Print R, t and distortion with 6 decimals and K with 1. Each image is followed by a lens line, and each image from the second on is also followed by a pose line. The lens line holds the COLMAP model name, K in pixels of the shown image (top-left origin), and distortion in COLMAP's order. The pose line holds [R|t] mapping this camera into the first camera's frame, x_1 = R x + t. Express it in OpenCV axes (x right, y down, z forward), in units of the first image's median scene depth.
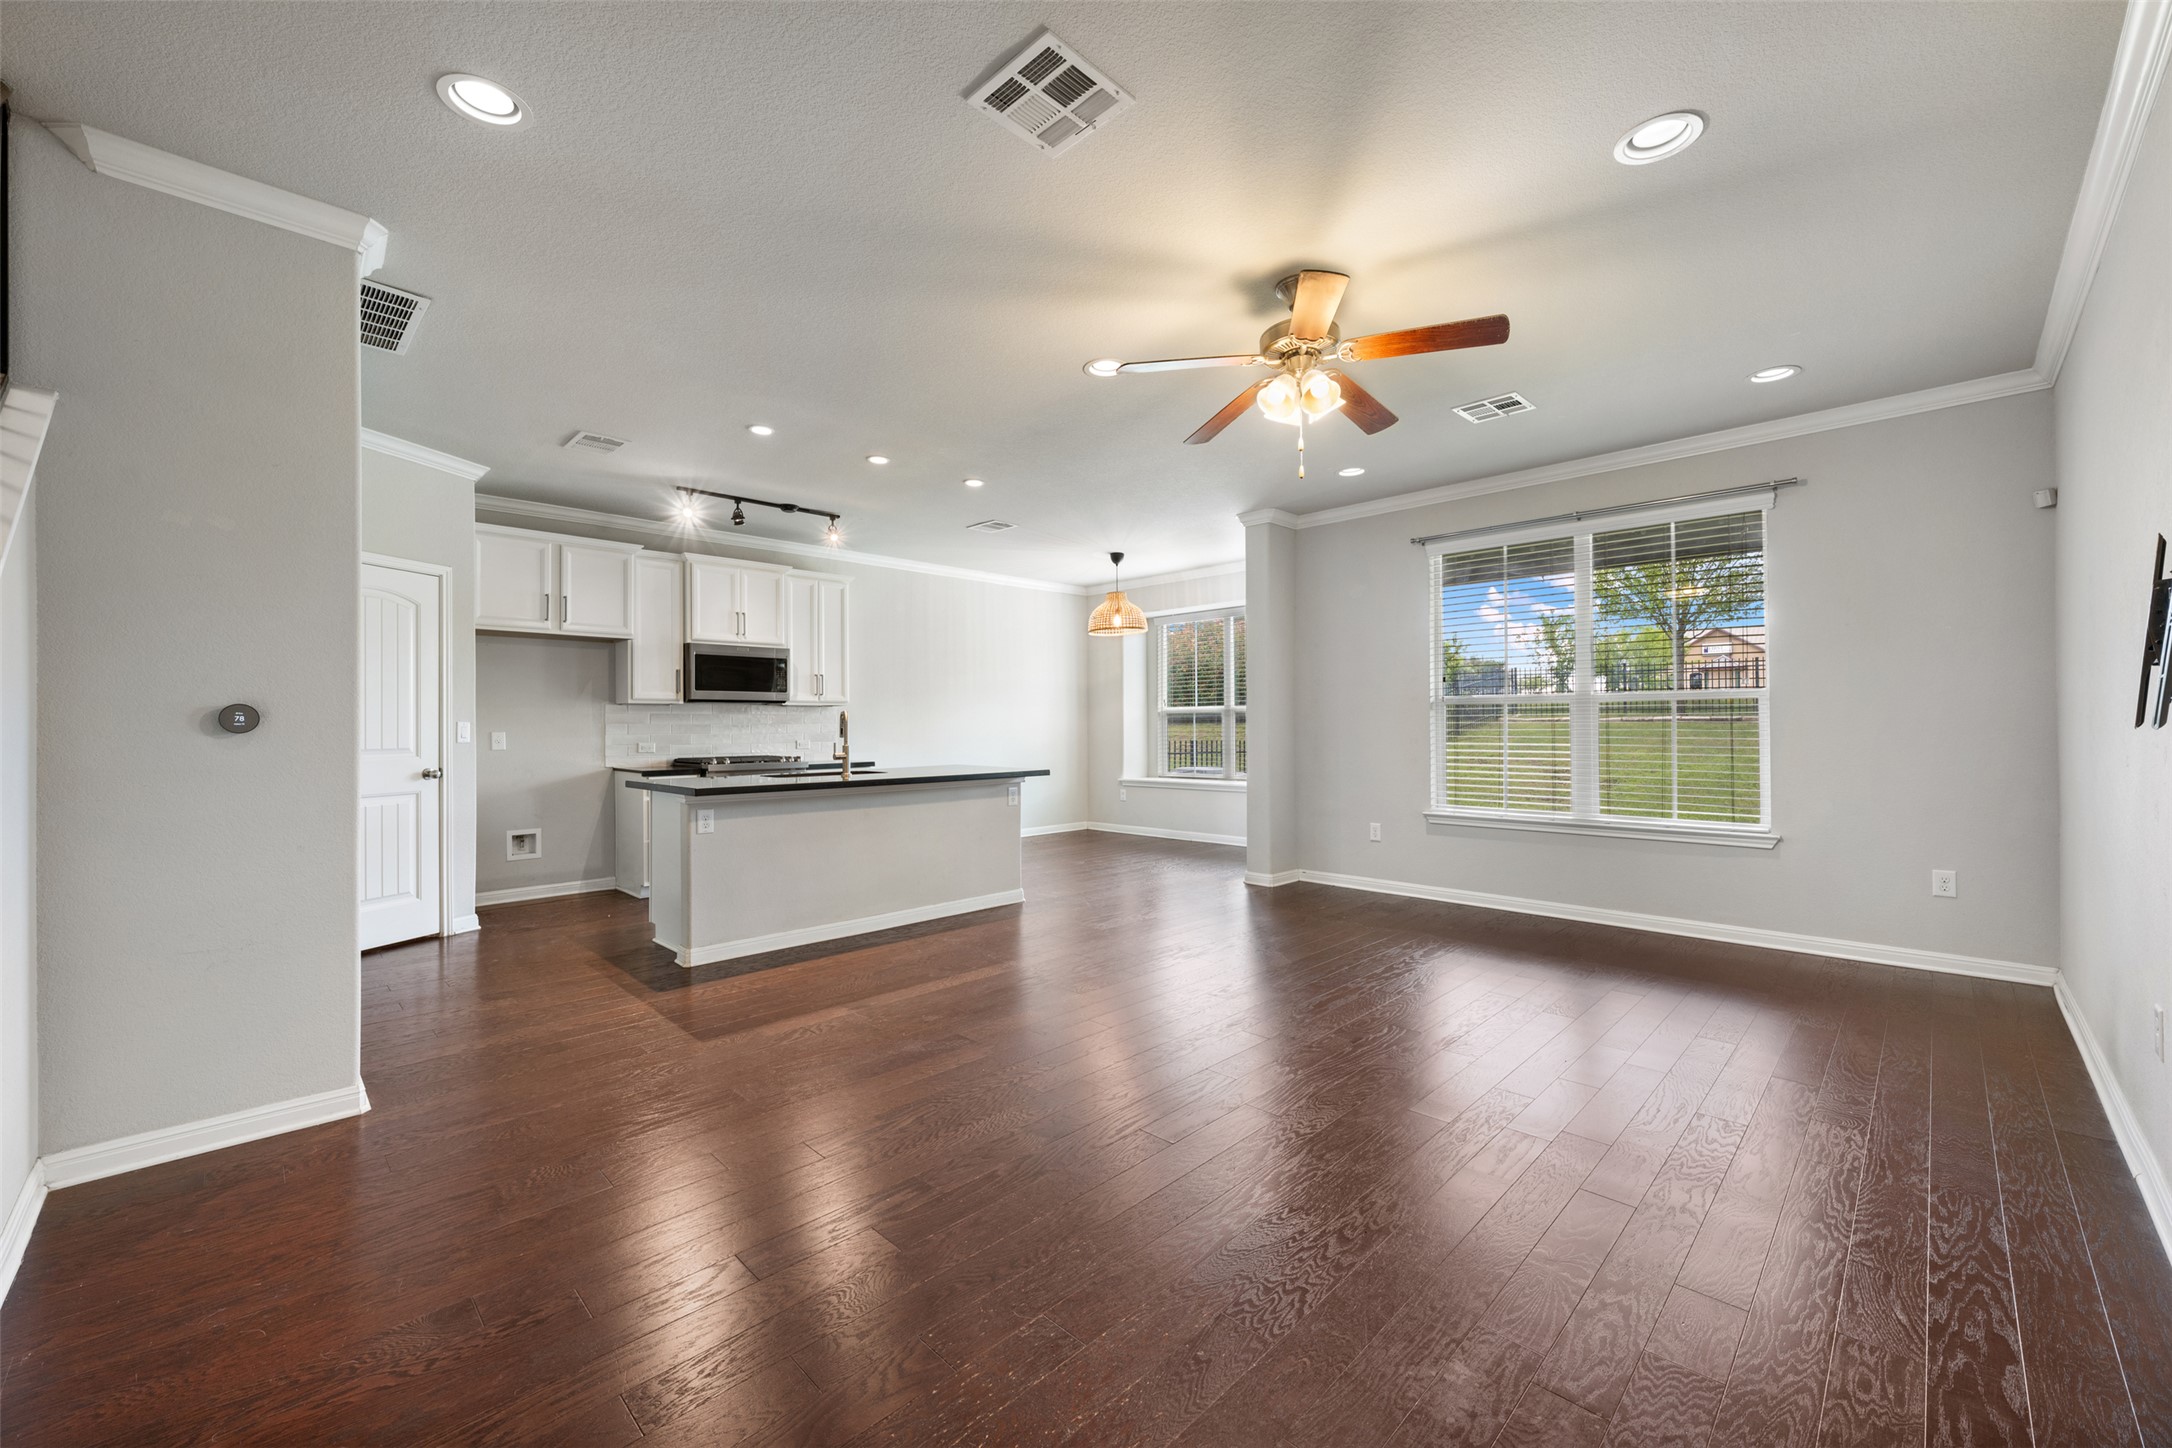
lens RADIAL K [[856.3, 0, 1083.2], [0, 856.3, 723.8], [0, 0, 1]] dist [-0.001755, 0.000053]
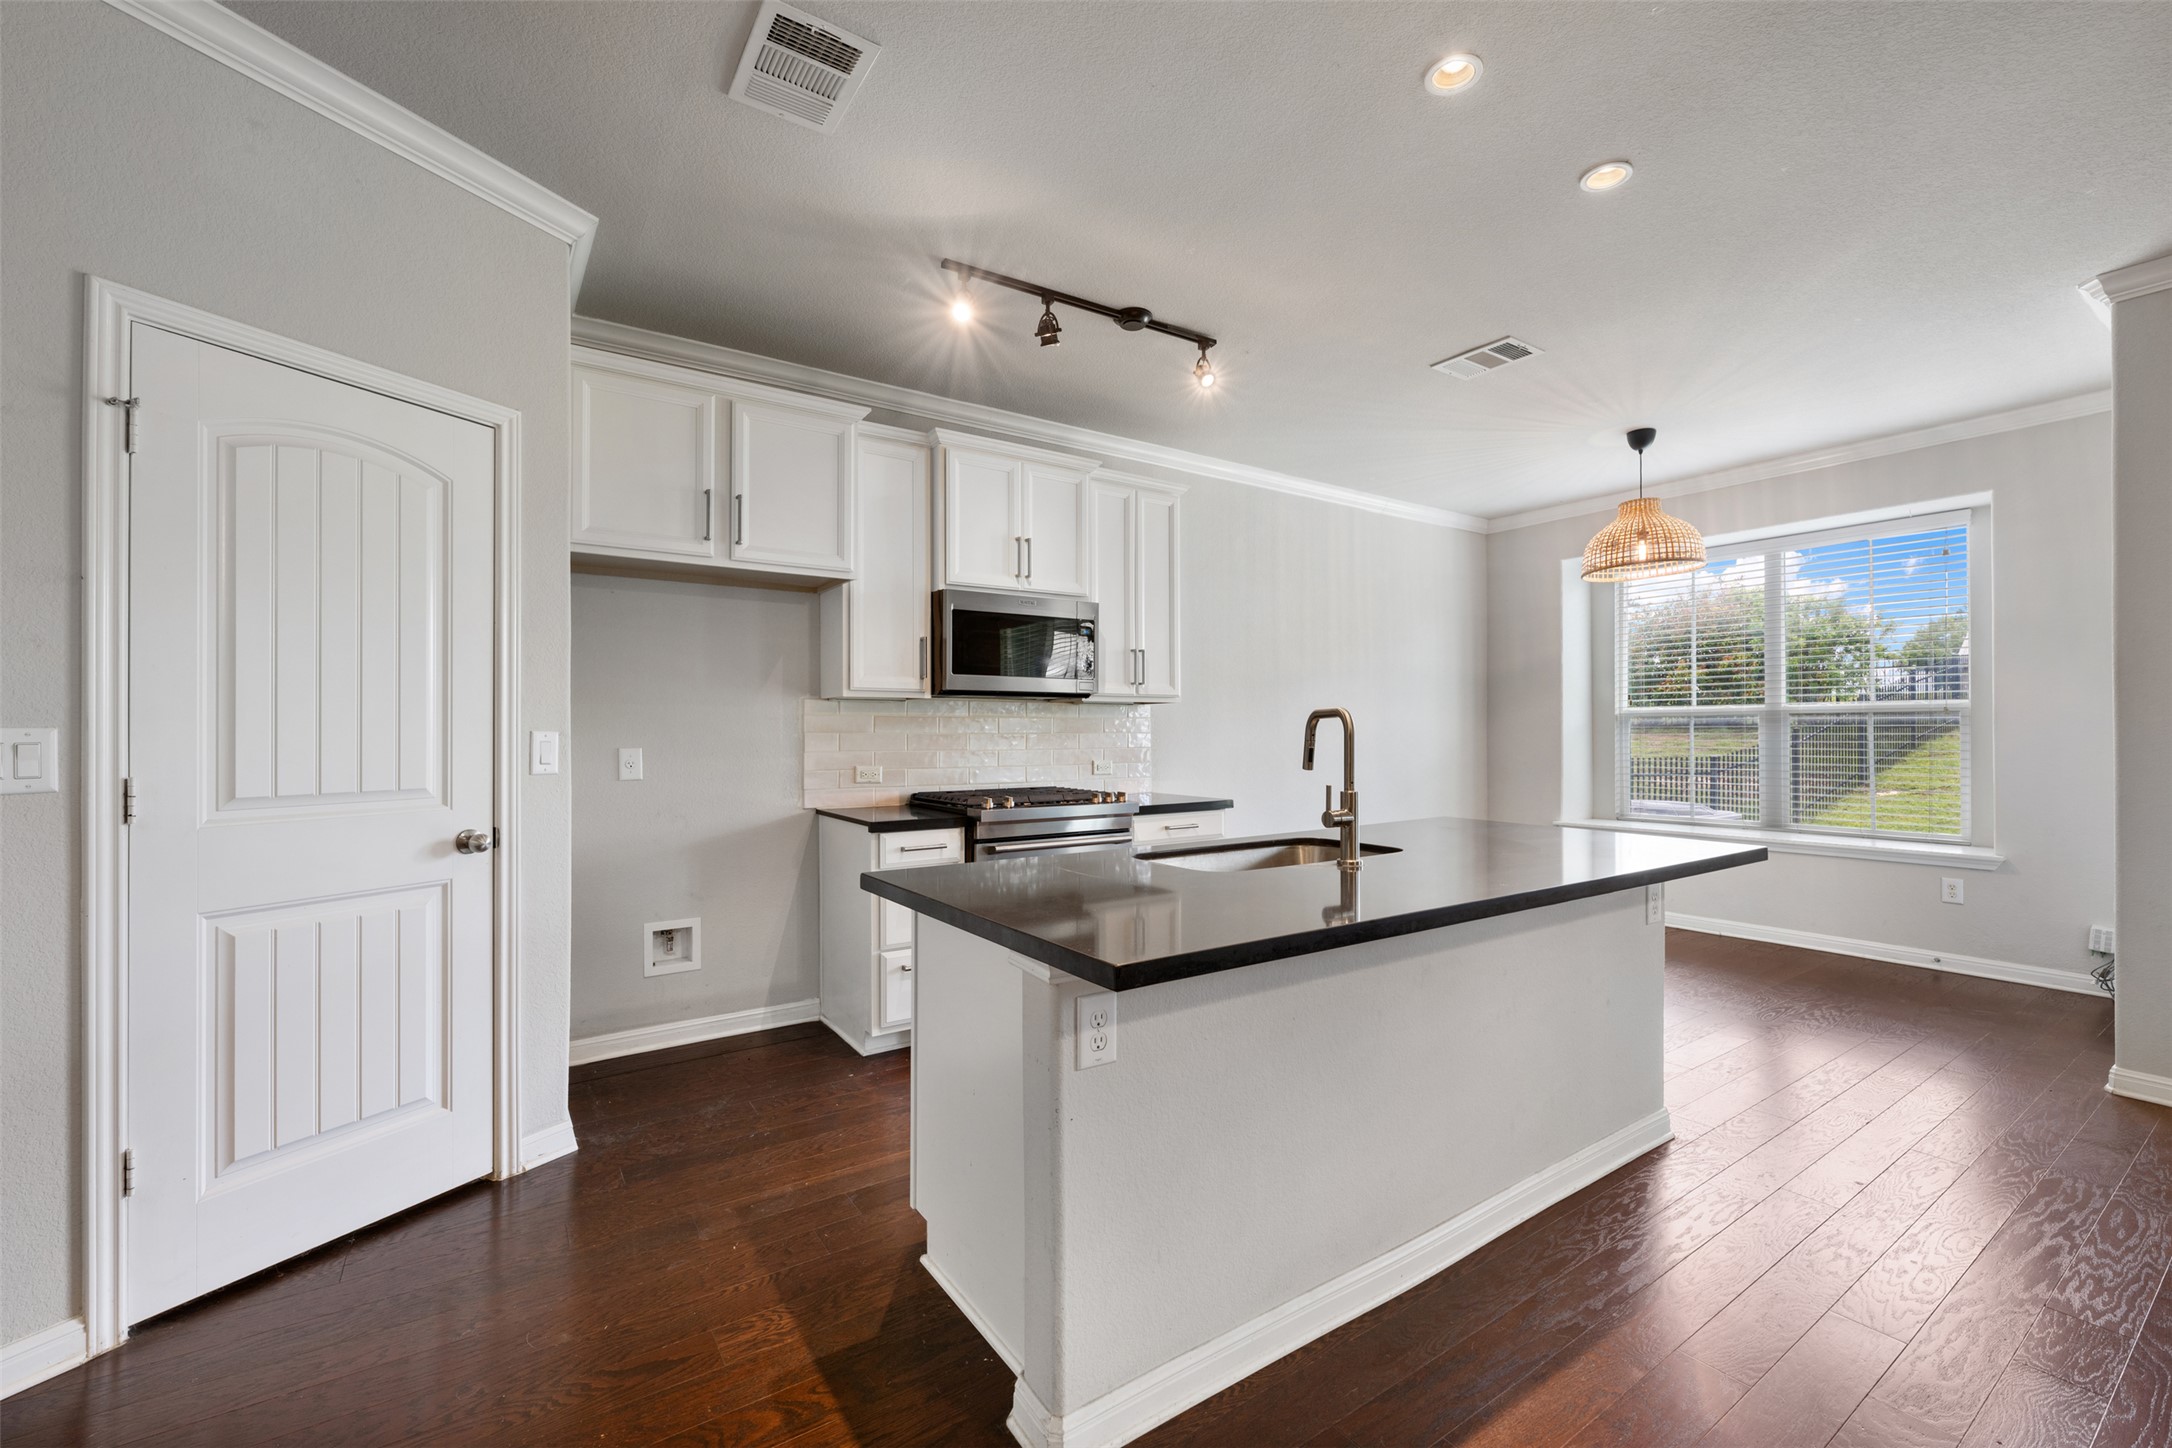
lens RADIAL K [[891.7, 0, 1088.2], [0, 891.7, 729.6], [0, 0, 1]] dist [-0.001816, -0.000013]
pose [[0.982976, 0.003532, -0.183700, -0.267846], [-0.003035, 0.999991, 0.002988, -0.004808], [0.183709, -0.002380, 0.982978, 0.458084]]
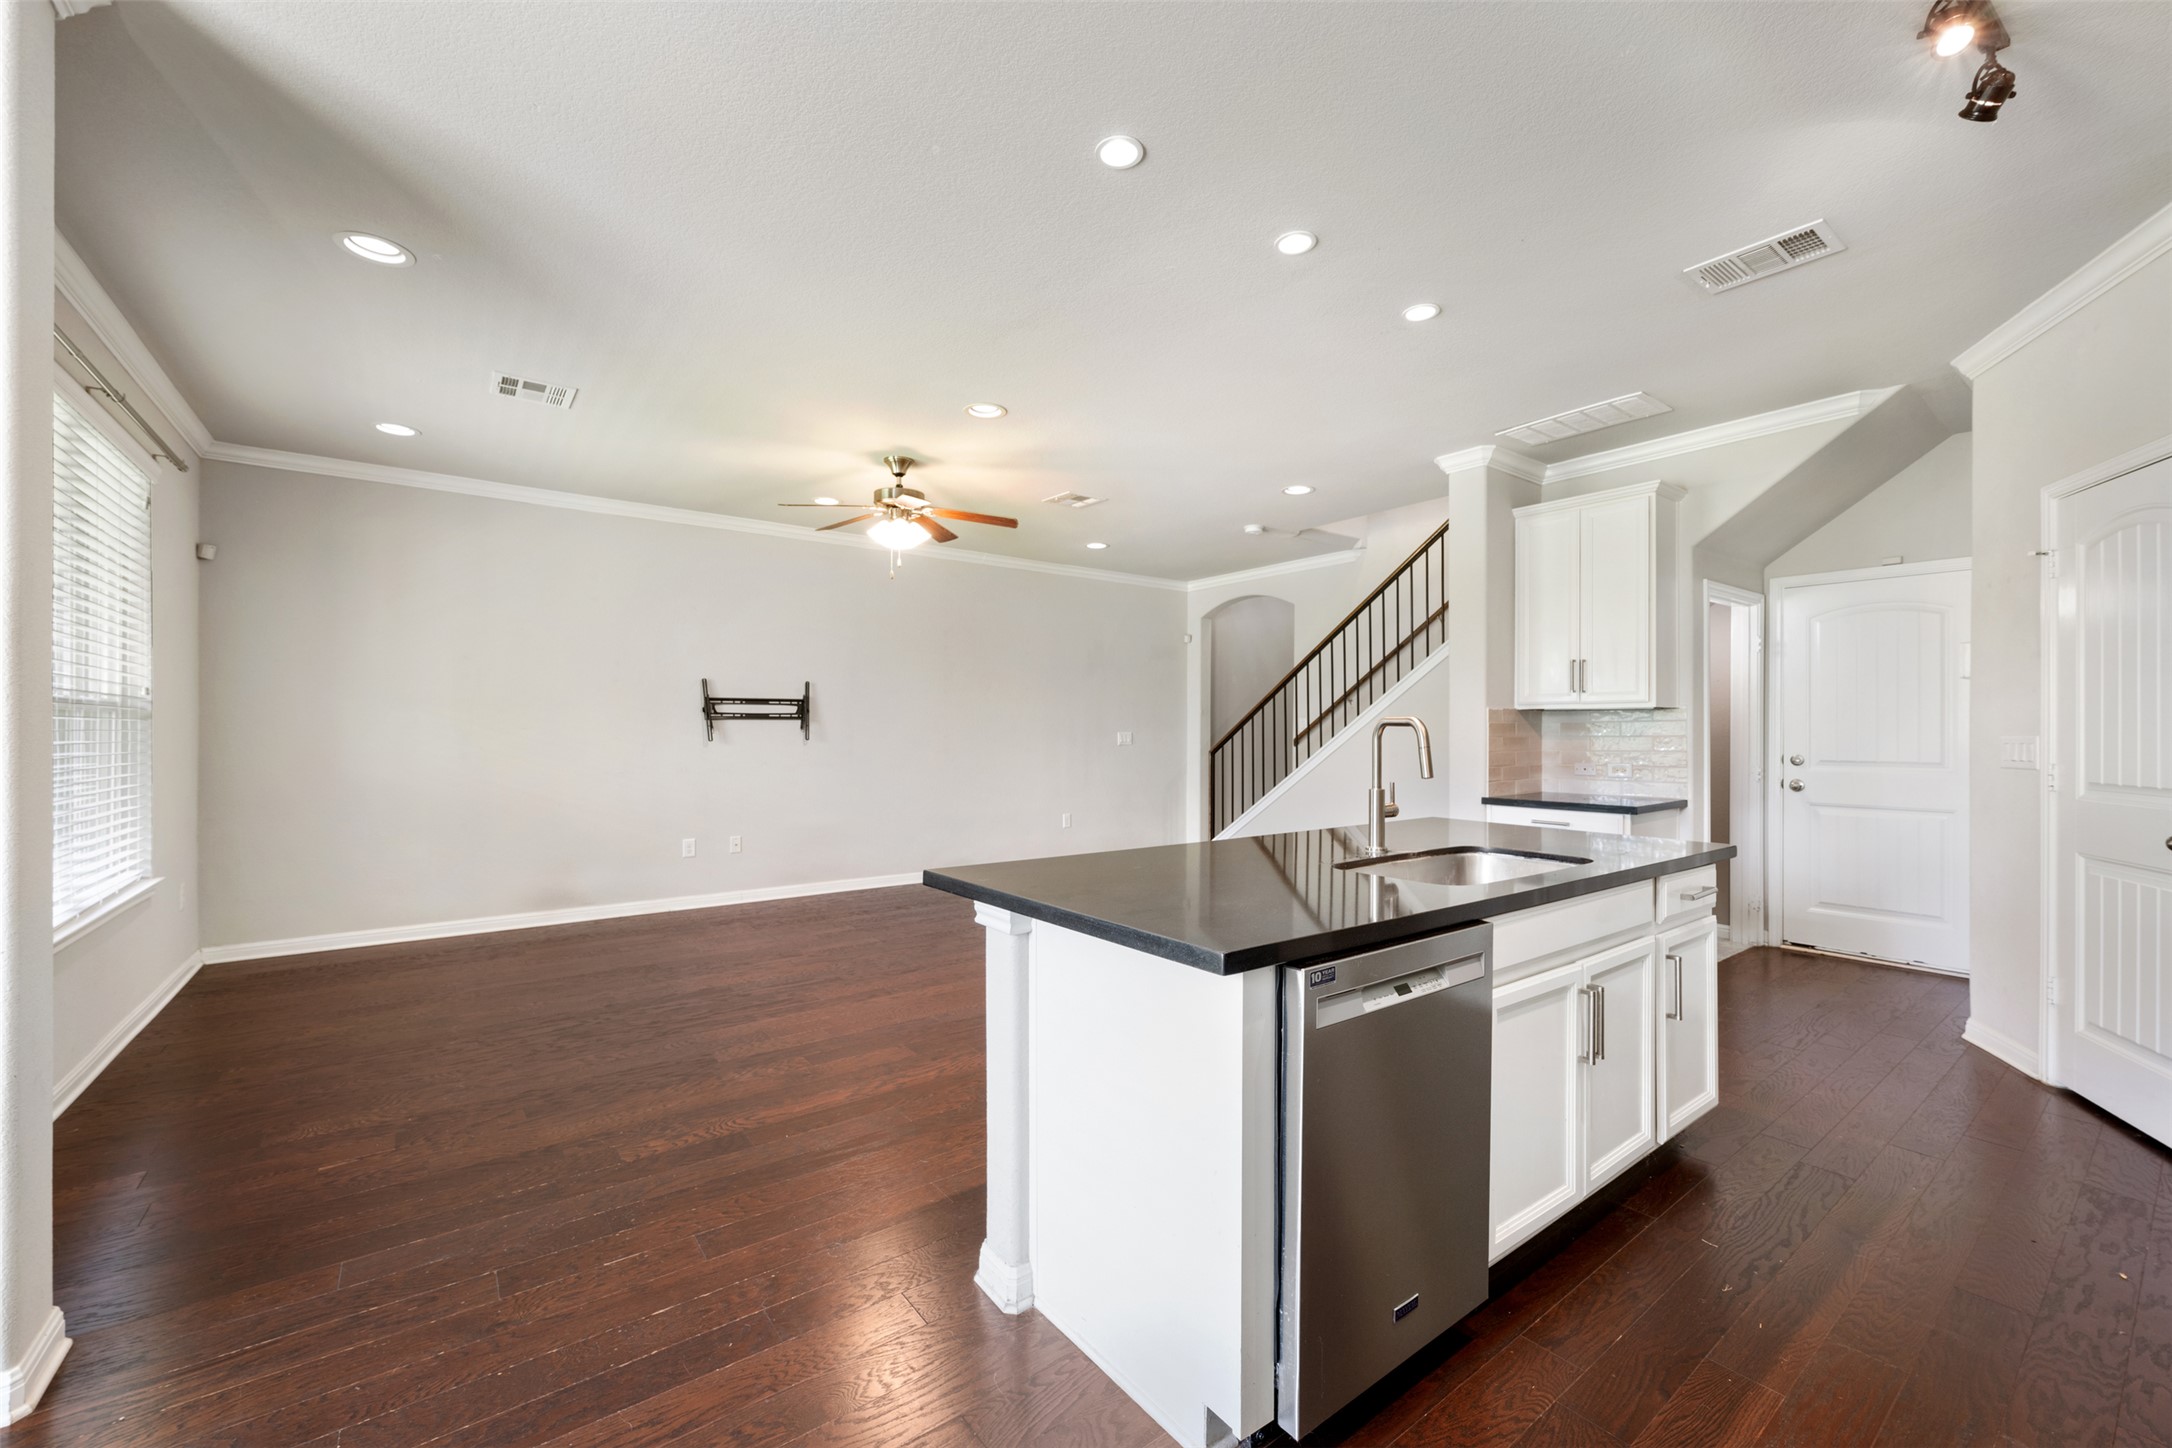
lens RADIAL K [[867.8, 0, 1083.4], [0, 867.8, 729.1], [0, 0, 1]] dist [0.000309, 0.000079]
pose [[-0.990966, 0.003265, 0.134071, -0.147252], [0.002570, 0.999982, -0.005356, -0.006140], [-0.134086, -0.004963, -0.990957, 1.259592]]
